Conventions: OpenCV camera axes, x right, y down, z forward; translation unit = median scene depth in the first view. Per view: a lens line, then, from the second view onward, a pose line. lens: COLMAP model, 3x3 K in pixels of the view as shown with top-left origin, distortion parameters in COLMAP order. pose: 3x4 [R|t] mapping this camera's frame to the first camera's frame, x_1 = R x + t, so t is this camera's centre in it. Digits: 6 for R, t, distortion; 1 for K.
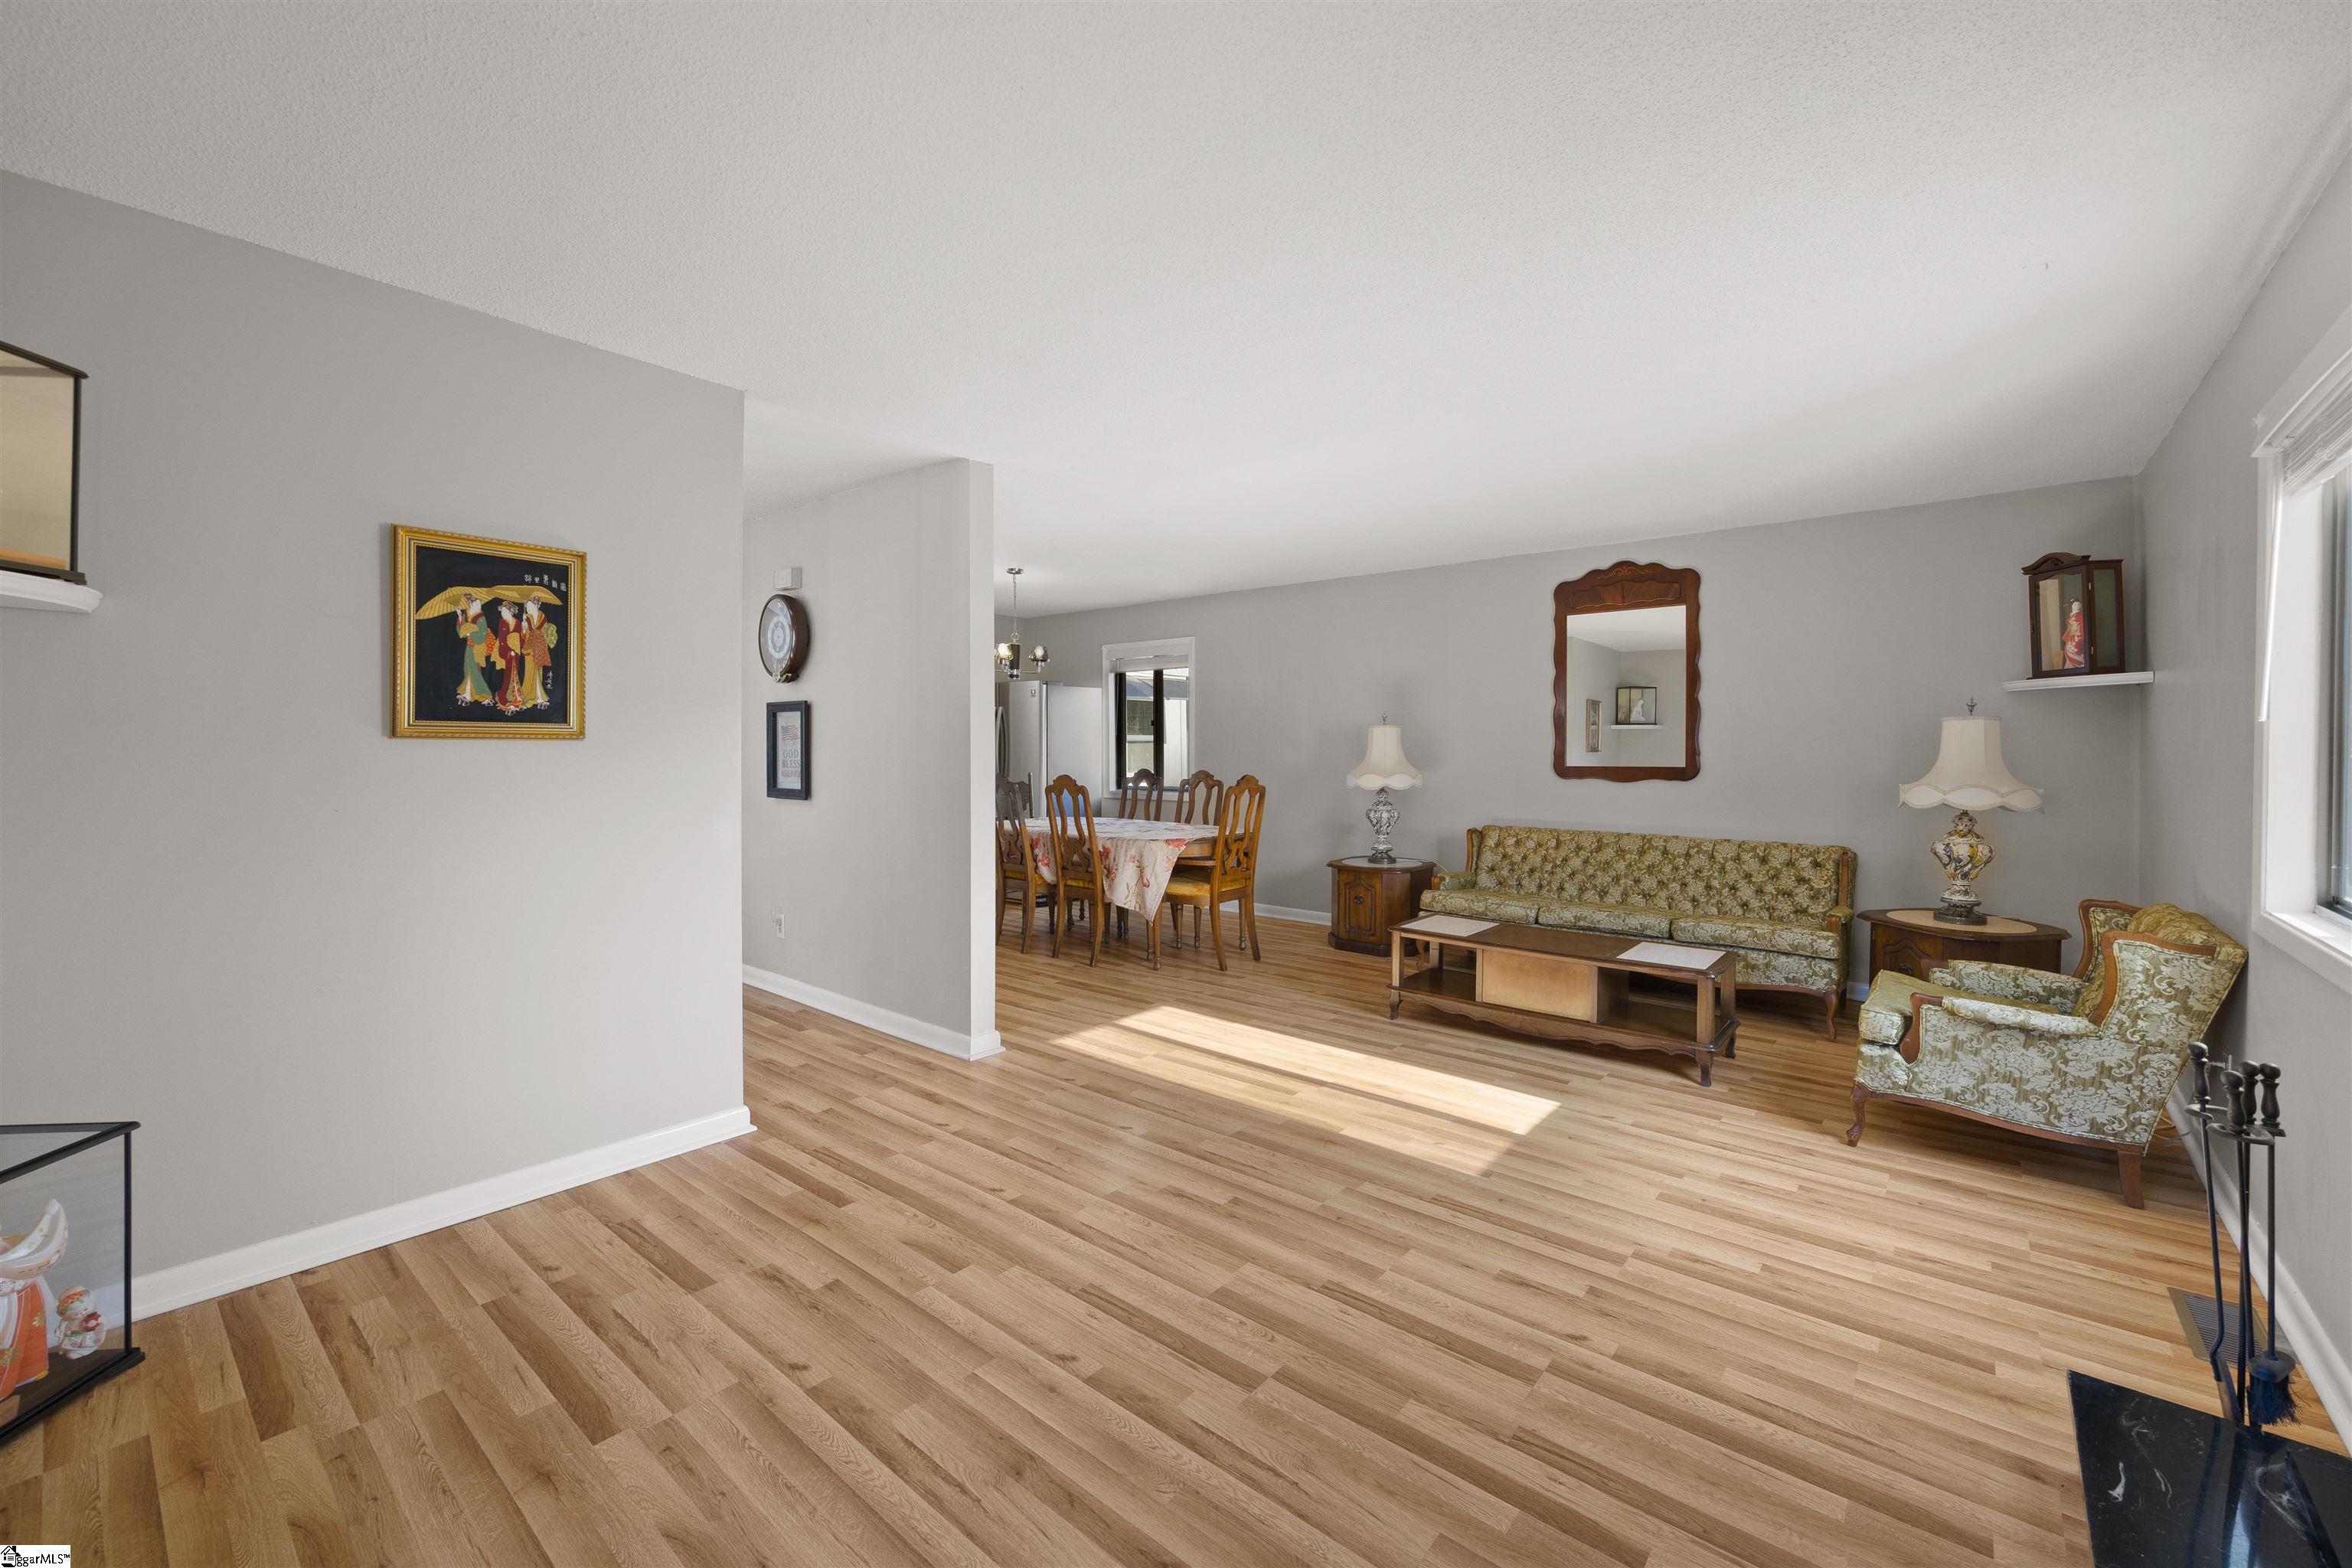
lens RADIAL K [[949.5, 0, 1176.5], [0, 949.5, 764.4], [0, 0, 1]] dist [-0.003728, -0.000342]
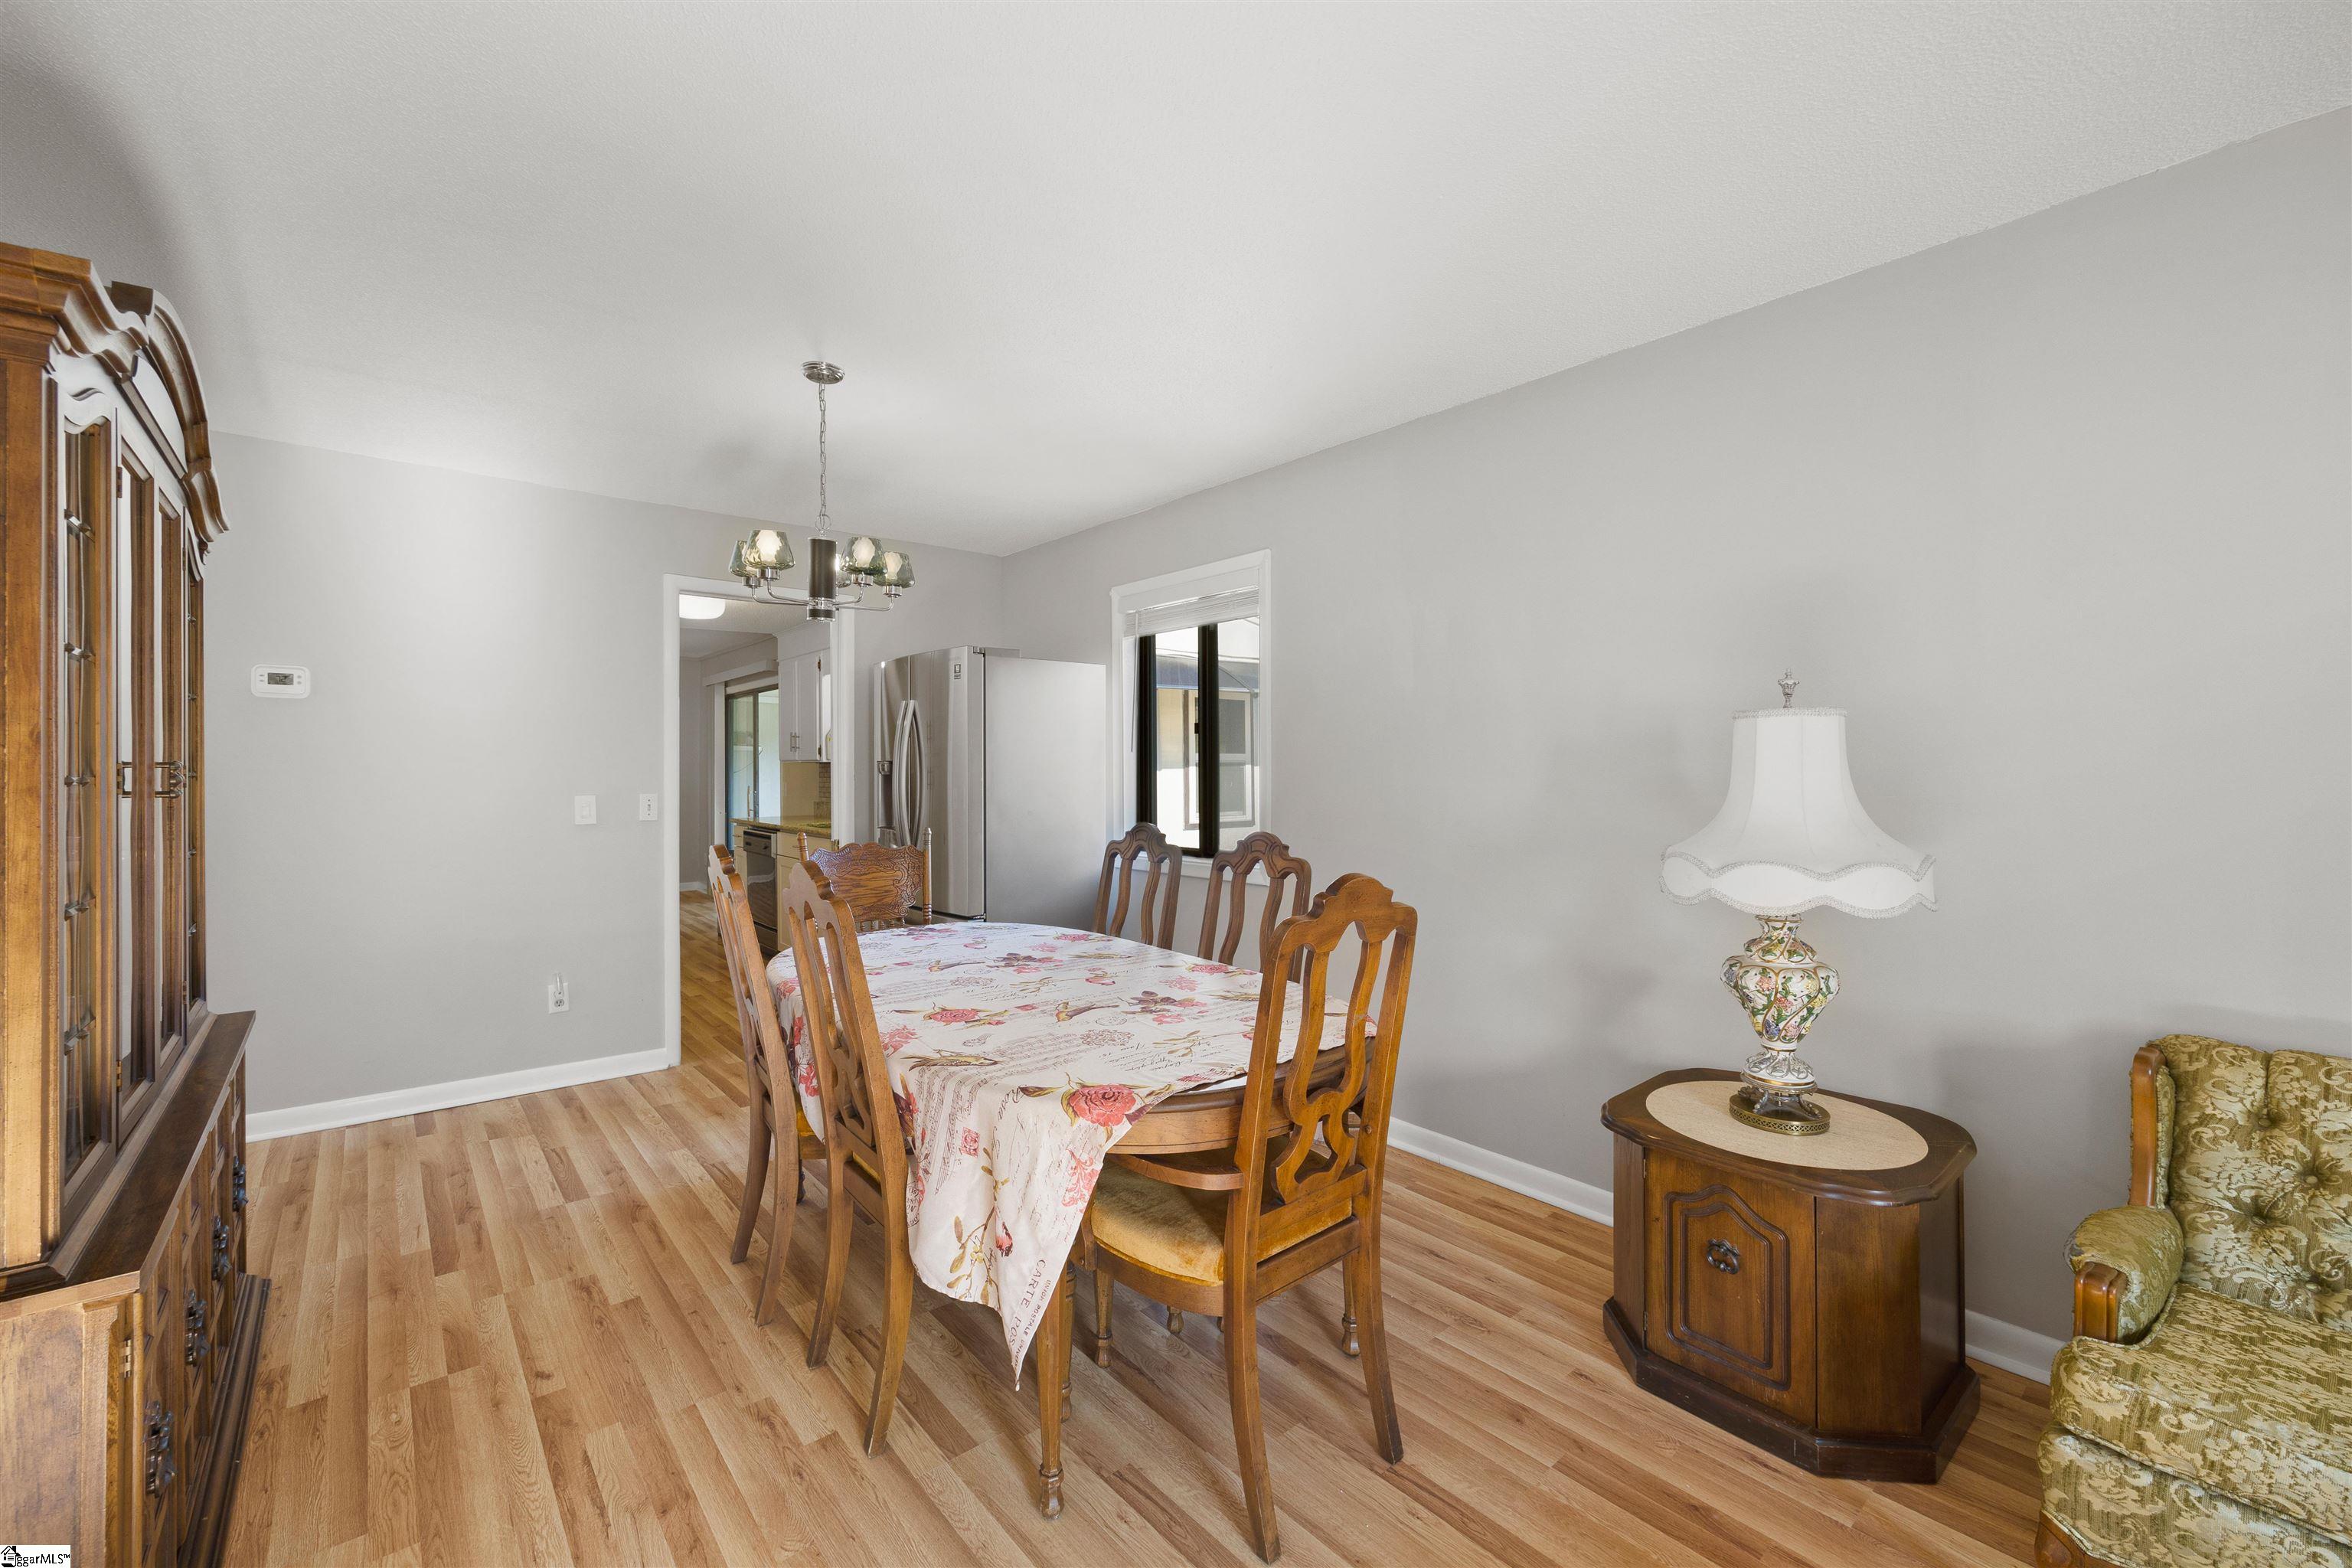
lens RADIAL K [[949.5, 0, 1154.3], [0, 949.5, 782.0], [0, 0, 1]] dist [-0.003728, -0.000342]
pose [[0.982458, -0.002268, -0.186472, 0.065374], [0.000937, 0.999973, -0.007224, -0.014706], [0.186483, 0.006922, 0.982434, 0.658549]]
